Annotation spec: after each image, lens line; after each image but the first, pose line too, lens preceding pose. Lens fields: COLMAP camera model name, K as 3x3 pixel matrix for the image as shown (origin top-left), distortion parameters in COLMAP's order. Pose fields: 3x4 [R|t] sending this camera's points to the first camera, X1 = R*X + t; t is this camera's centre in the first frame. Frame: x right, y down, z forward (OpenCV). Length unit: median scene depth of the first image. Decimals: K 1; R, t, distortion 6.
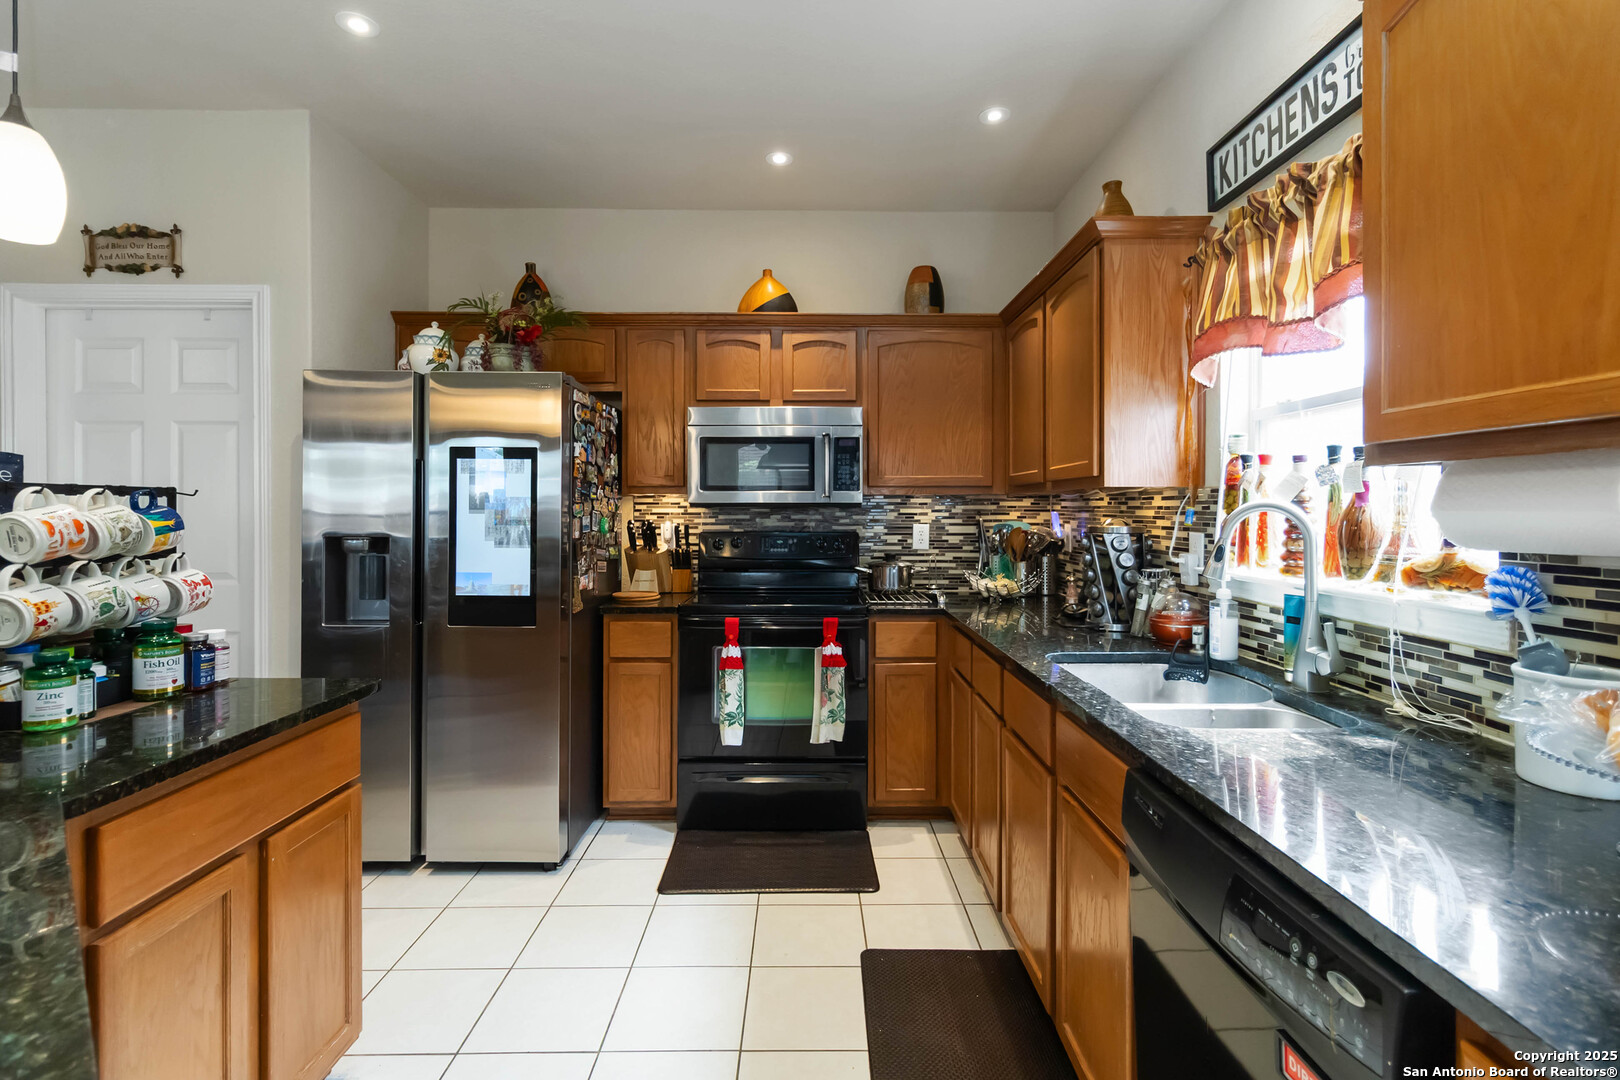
lens RADIAL K [[767.2, 0, 820.5], [0, 767.2, 513.8], [0, 0, 1]] dist [-0.001942, 0.001152]
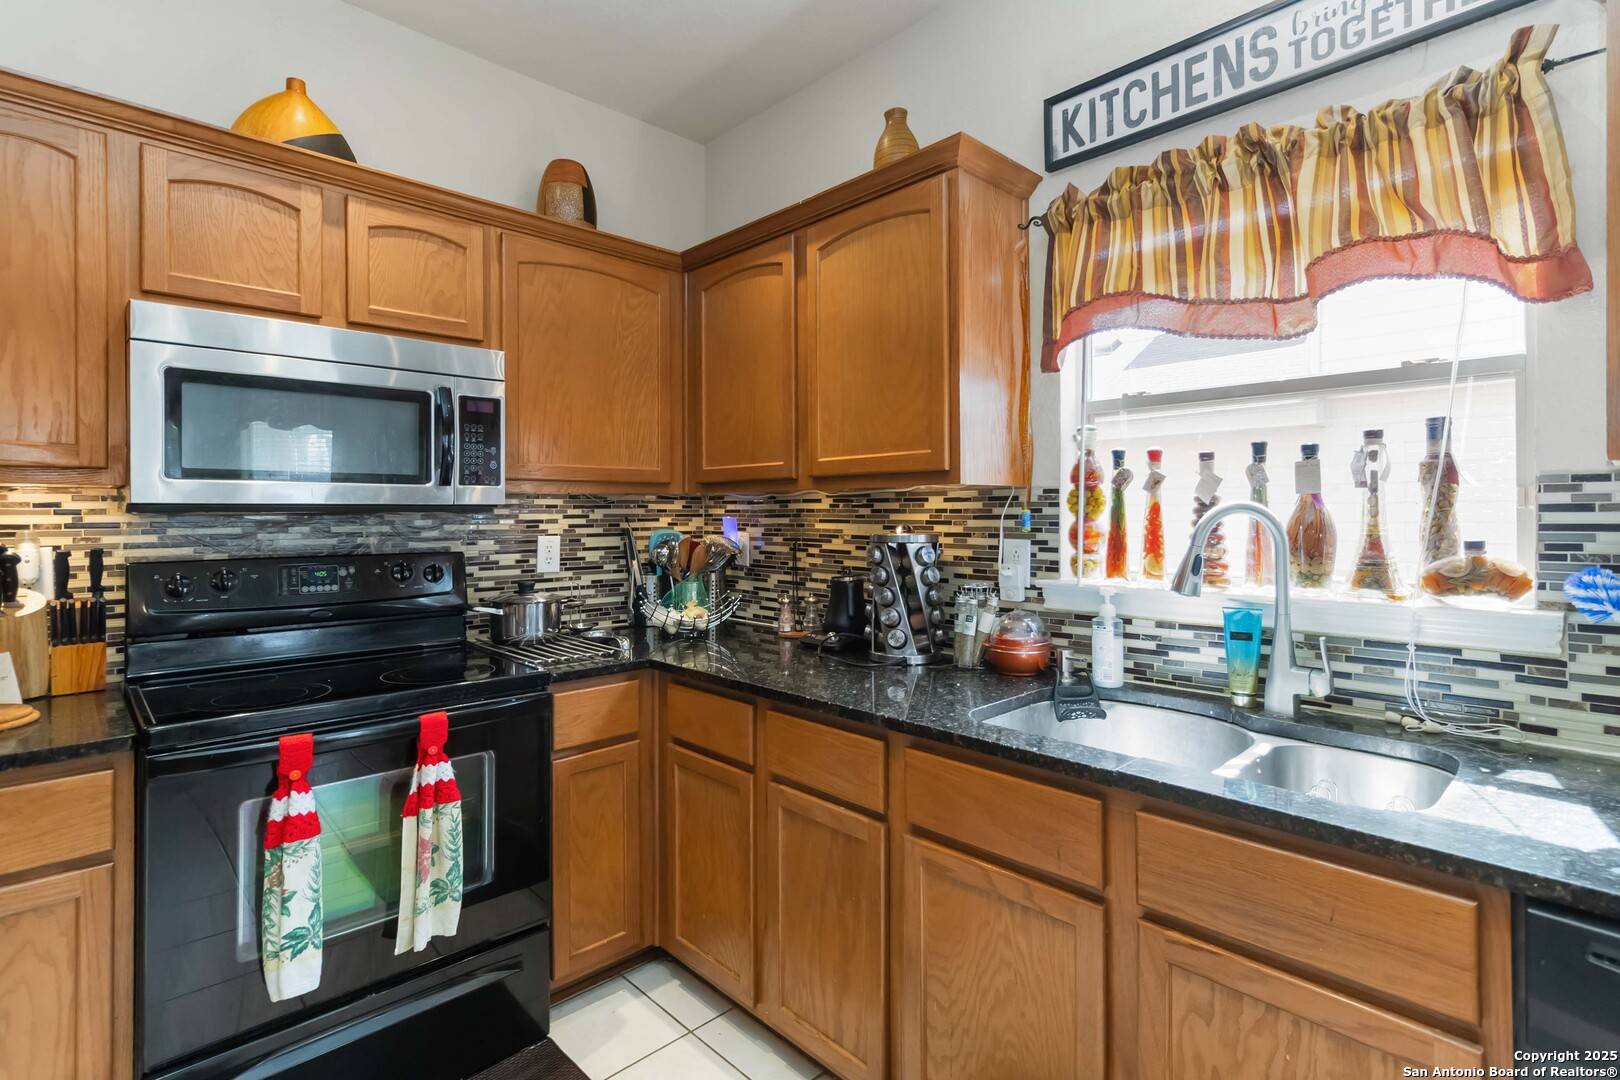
lens RADIAL K [[767.2, 0, 819.5], [0, 767.2, 514.9], [0, 0, 1]] dist [-0.001942, 0.001152]
pose [[0.726978, -0.004321, 0.686647, -0.223331], [0.008223, 0.999963, -0.002413, -0.002659], [-0.686612, 0.007400, 0.726987, 0.438749]]
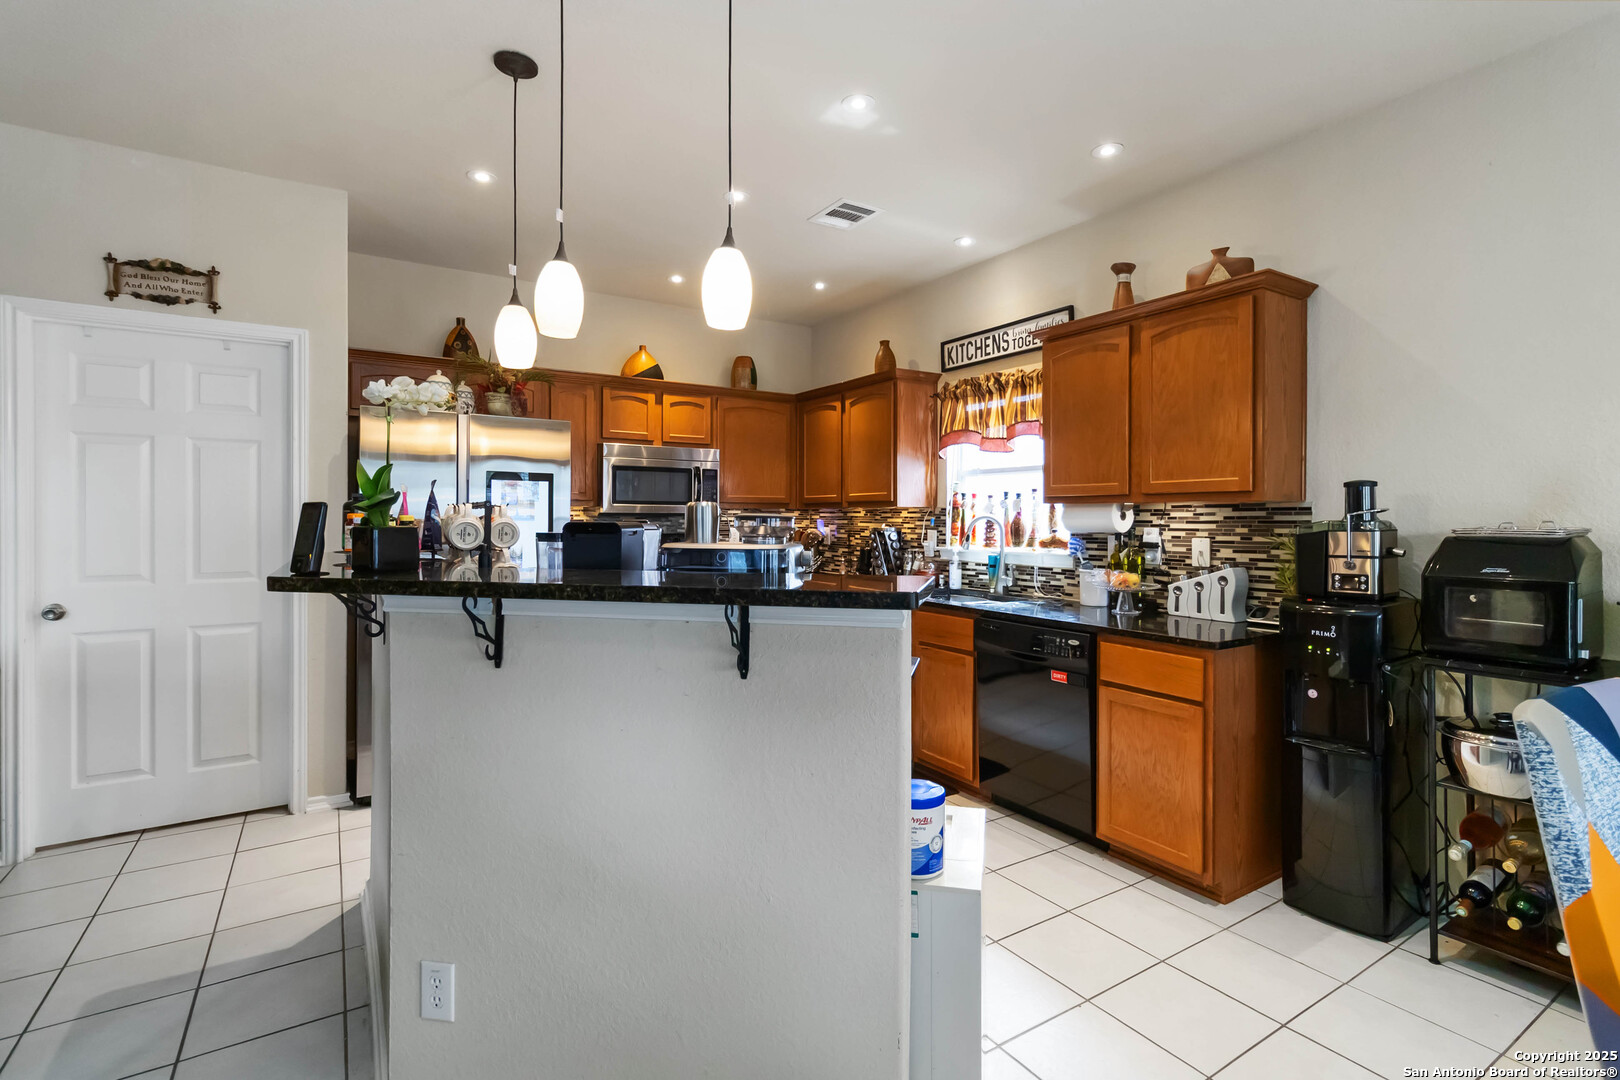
lens RADIAL K [[767.2, 0, 816.7], [0, 767.2, 522.4], [0, 0, 1]] dist [-0.001942, 0.001152]
pose [[0.851214, 0.000743, 0.524818, -0.676402], [-0.000611, 1.000000, -0.000425, 0.004214], [-0.524818, 0.000041, 0.851214, -0.447707]]
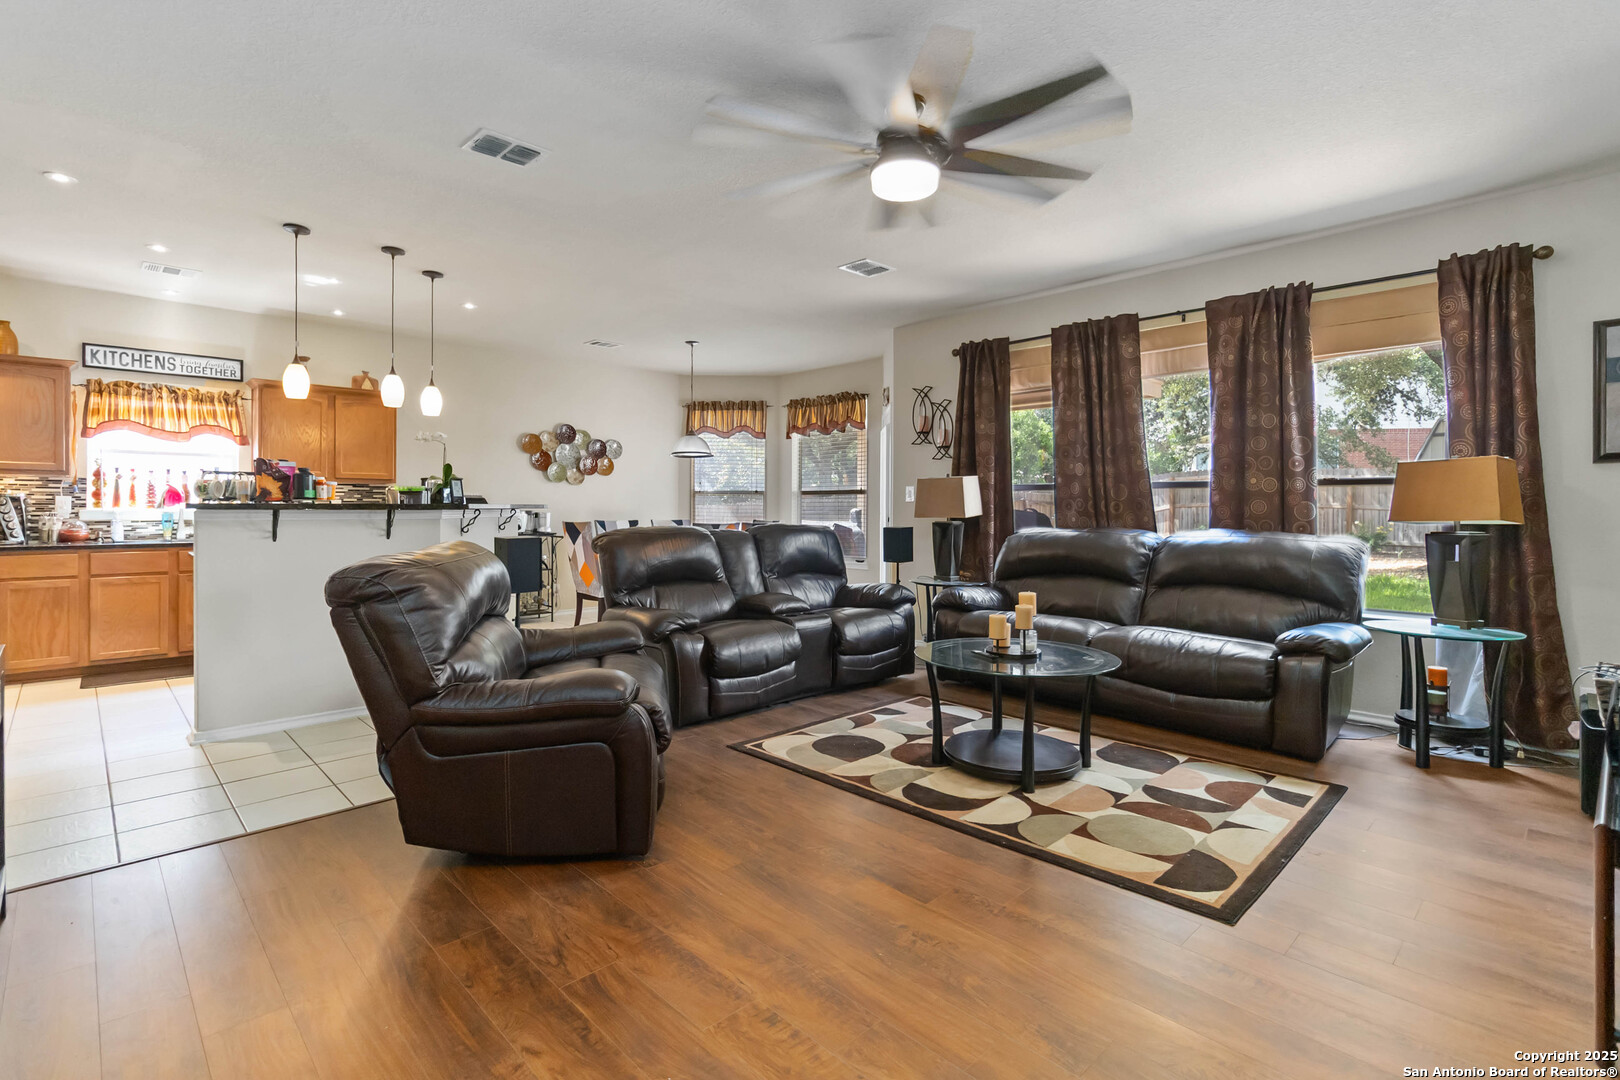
lens RADIAL K [[767.2, 0, 830.7], [0, 767.2, 510.3], [0, 0, 1]] dist [-0.001942, 0.001152]
pose [[-0.692323, -0.006741, 0.721556, -2.390745], [-0.001213, 0.999966, 0.008179, 0.039354], [-0.721586, 0.004787, -0.692308, 0.780386]]
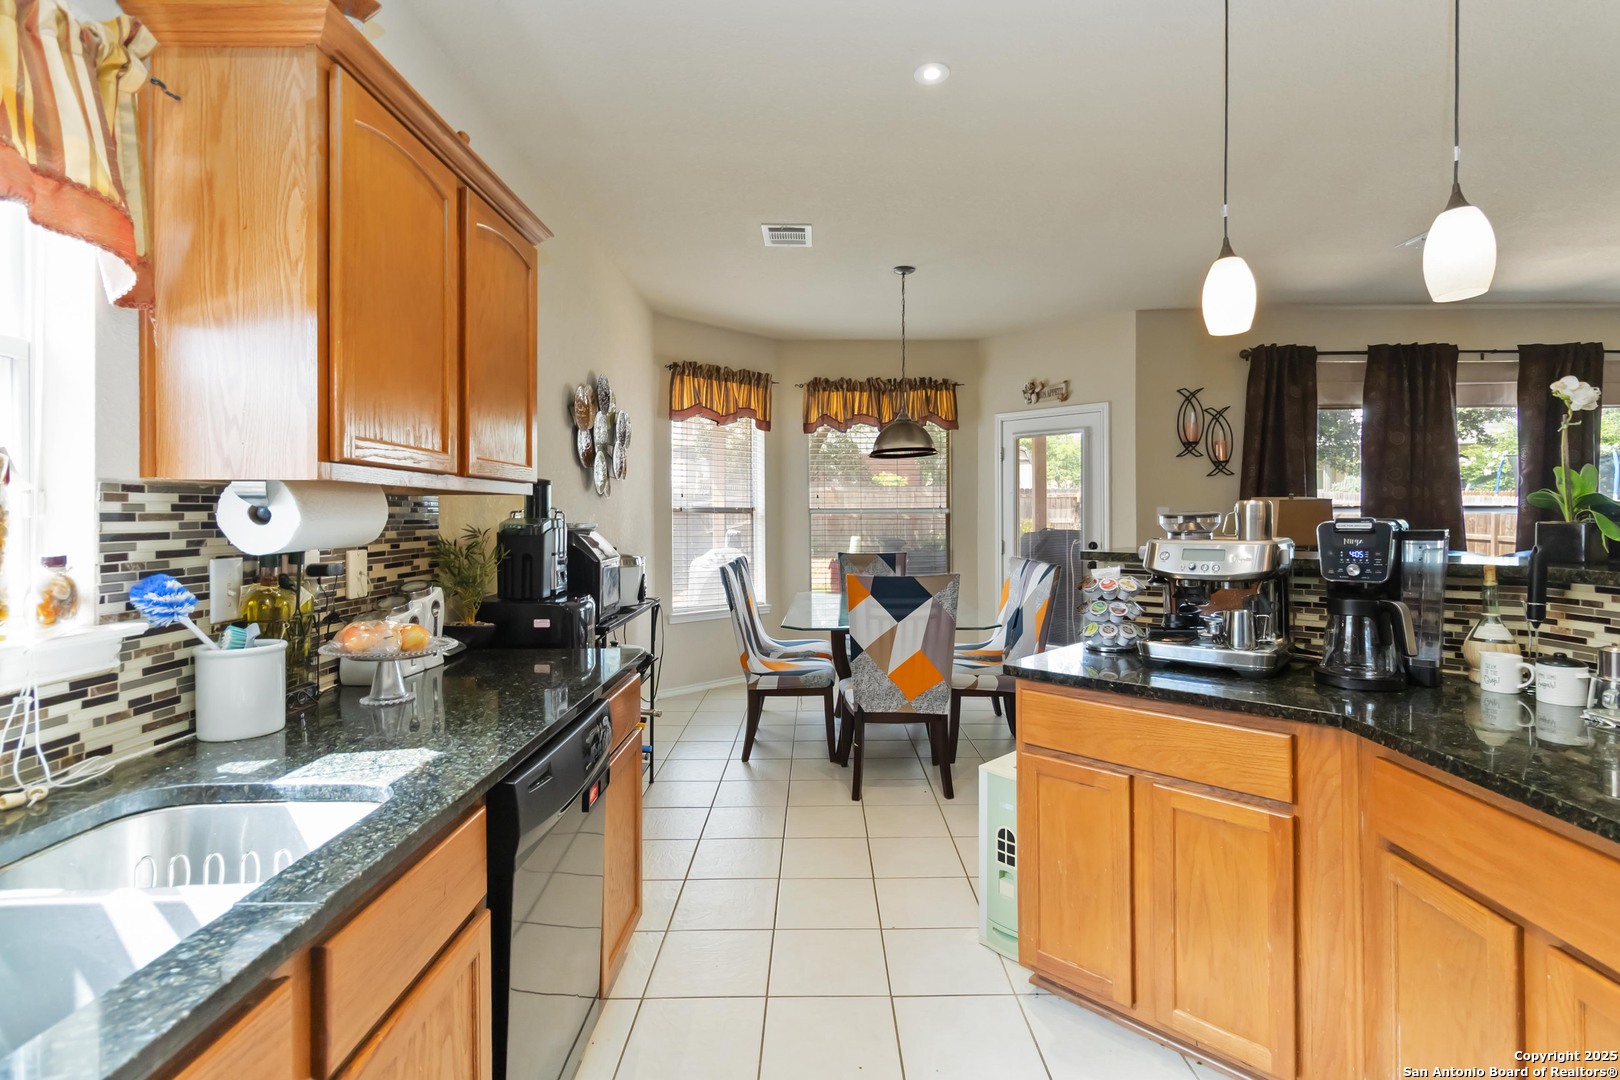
lens RADIAL K [[767.2, 0, 826.0], [0, 767.2, 517.3], [0, 0, 1]] dist [-0.001942, 0.001152]
pose [[-0.999920, 0.002782, 0.012349, -0.004629], [0.002880, 0.999965, 0.007914, -0.006709], [-0.012327, 0.007949, -0.999892, 0.916986]]
